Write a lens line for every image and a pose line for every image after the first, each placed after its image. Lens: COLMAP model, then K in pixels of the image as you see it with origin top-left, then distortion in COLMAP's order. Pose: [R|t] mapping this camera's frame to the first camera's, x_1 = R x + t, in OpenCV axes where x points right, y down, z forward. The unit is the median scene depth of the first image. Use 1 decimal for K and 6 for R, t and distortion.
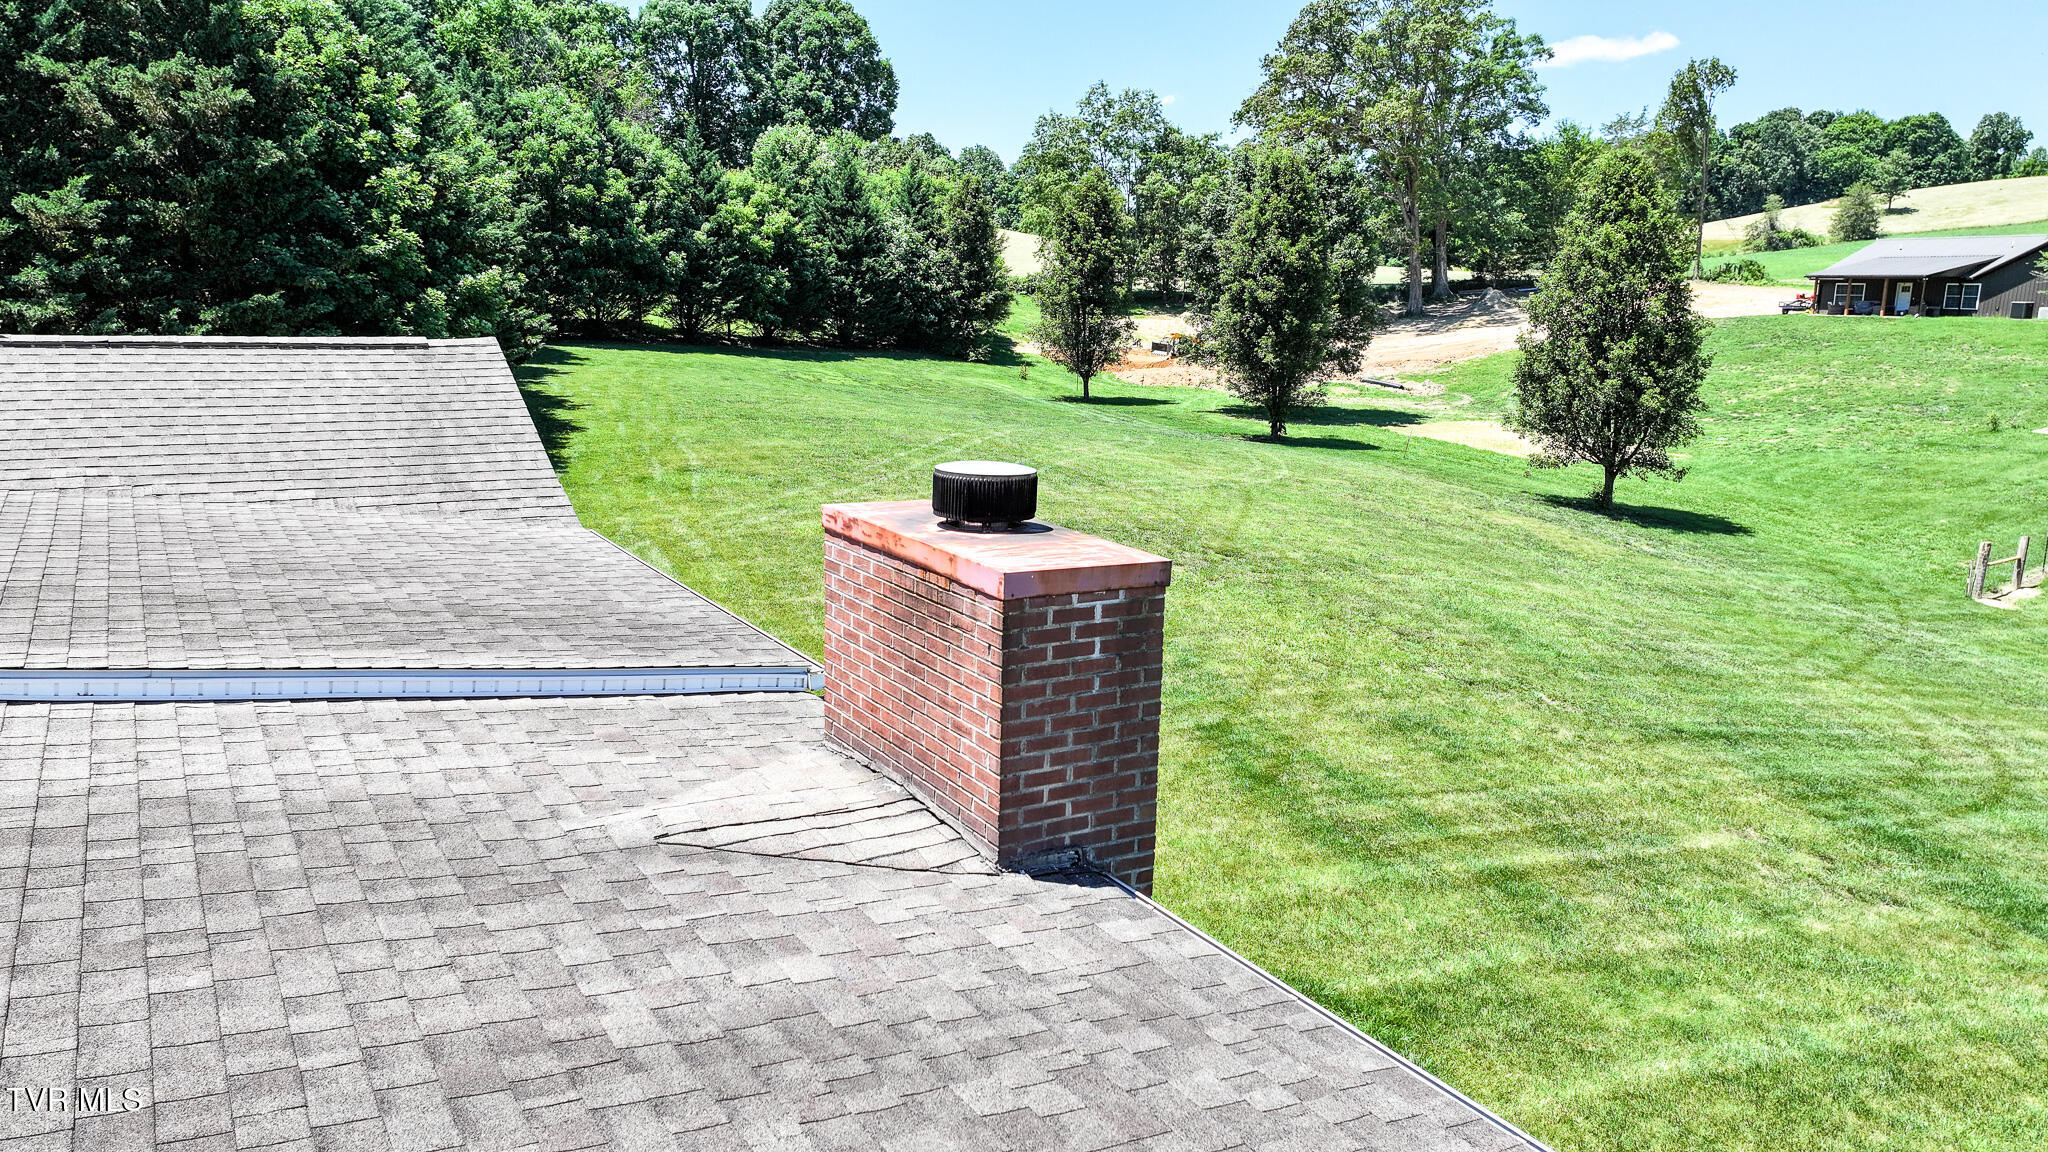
lens RADIAL K [[1410.6, 0, 1041.5], [0, 1410.6, 643.7], [0, 0, 1]] dist [0.004706, 0.000659]
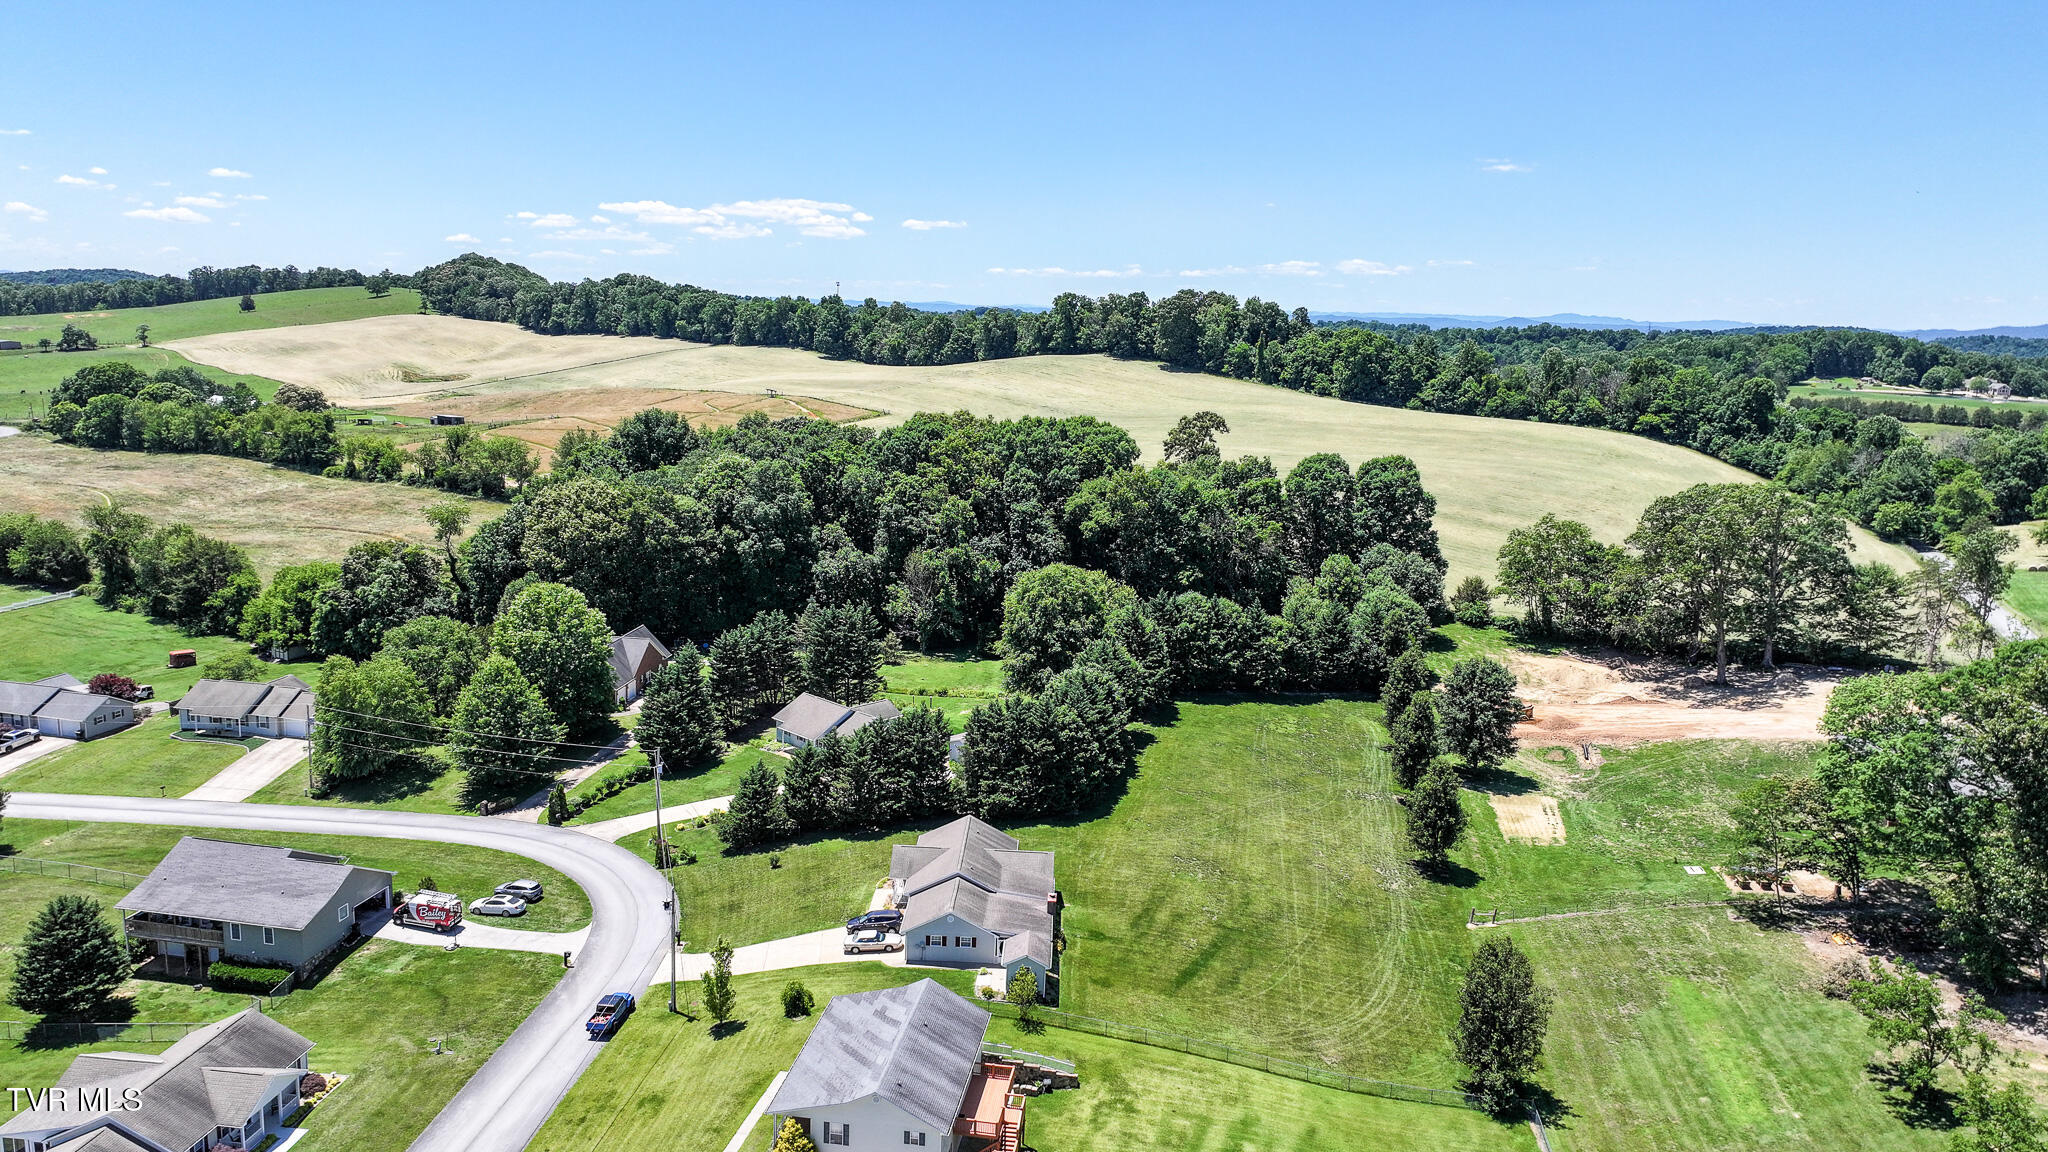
lens RADIAL K [[1446.8, 0, 1036.5], [0, 1446.8, 570.2], [0, 0, 1]] dist [0.007928, -0.001695]
pose [[0.833703, 0.106103, -0.541924, 1.600471], [-0.148880, 0.988216, -0.035557, -0.602425], [0.531765, 0.110325, 0.839675, -2.605313]]
